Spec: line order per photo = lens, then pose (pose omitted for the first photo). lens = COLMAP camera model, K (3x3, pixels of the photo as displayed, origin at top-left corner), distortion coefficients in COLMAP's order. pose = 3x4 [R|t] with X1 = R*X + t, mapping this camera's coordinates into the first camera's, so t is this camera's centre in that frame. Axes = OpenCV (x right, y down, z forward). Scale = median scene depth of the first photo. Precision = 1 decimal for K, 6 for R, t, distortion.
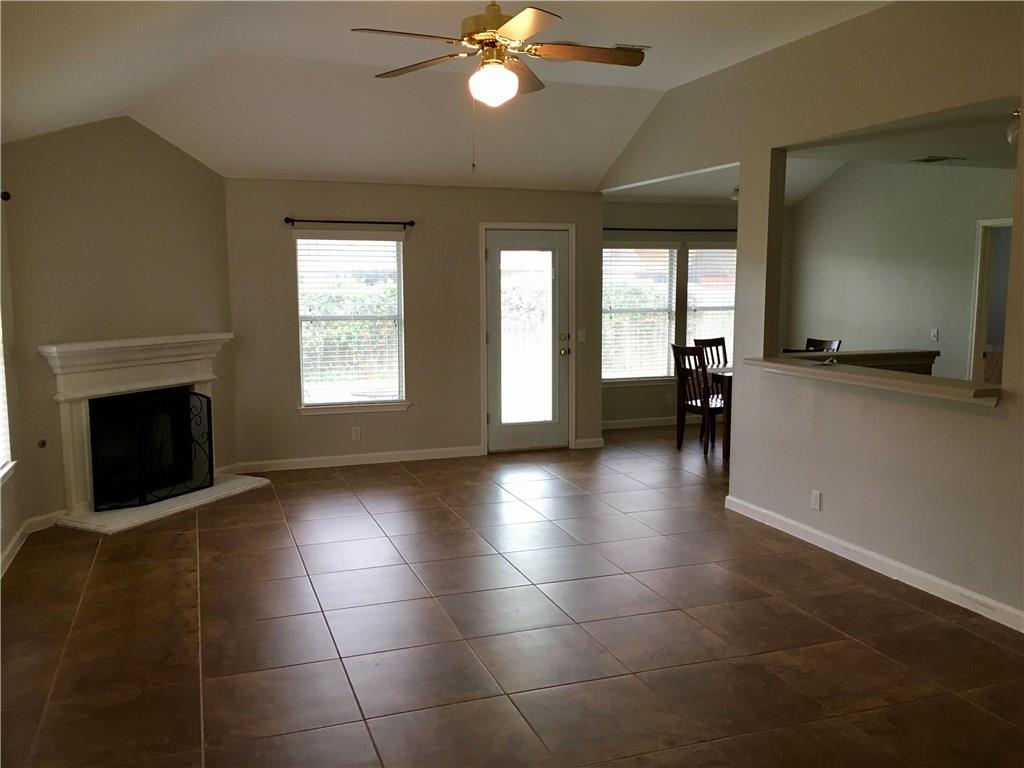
lens RADIAL K [[870.6, 0, 512.0], [0, 870.6, 384.0], [0, 0, 1]] dist [0.008426, 0.002579]
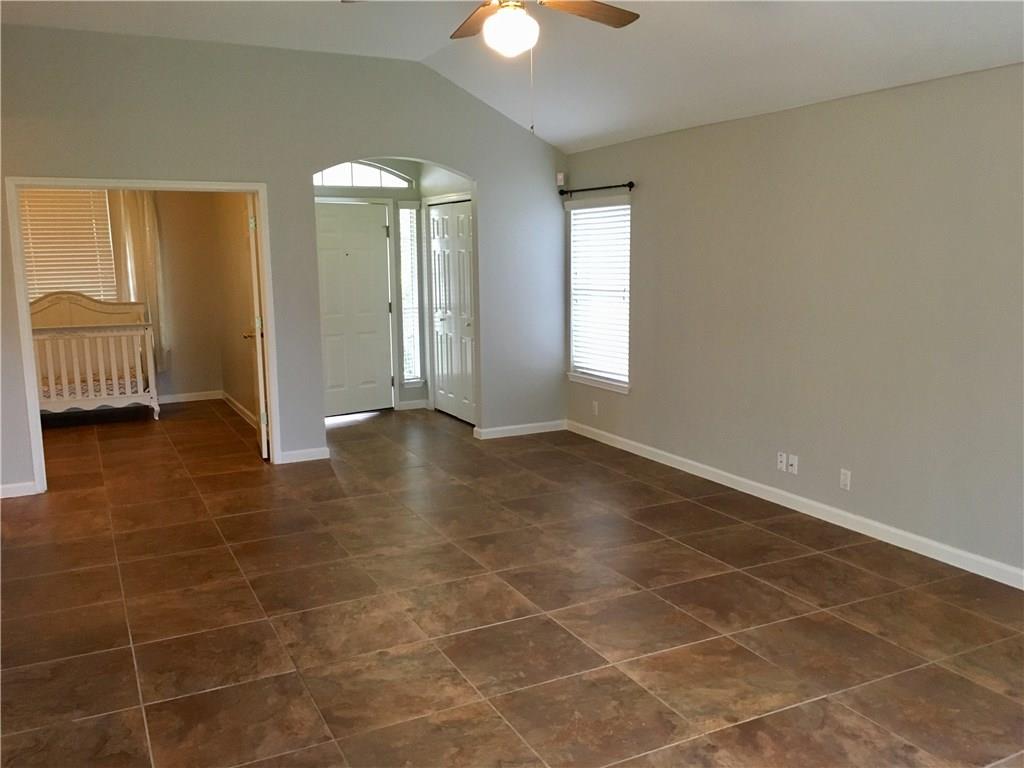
lens RADIAL K [[870.6, 0, 512.0], [0, 870.6, 384.0], [0, 0, 1]] dist [0.008426, 0.002579]
pose [[-0.992830, 0.029475, -0.115844, 0.097525], [-0.002408, 0.963994, 0.265912, -0.236906], [0.119511, 0.264284, -0.957011, 1.983333]]
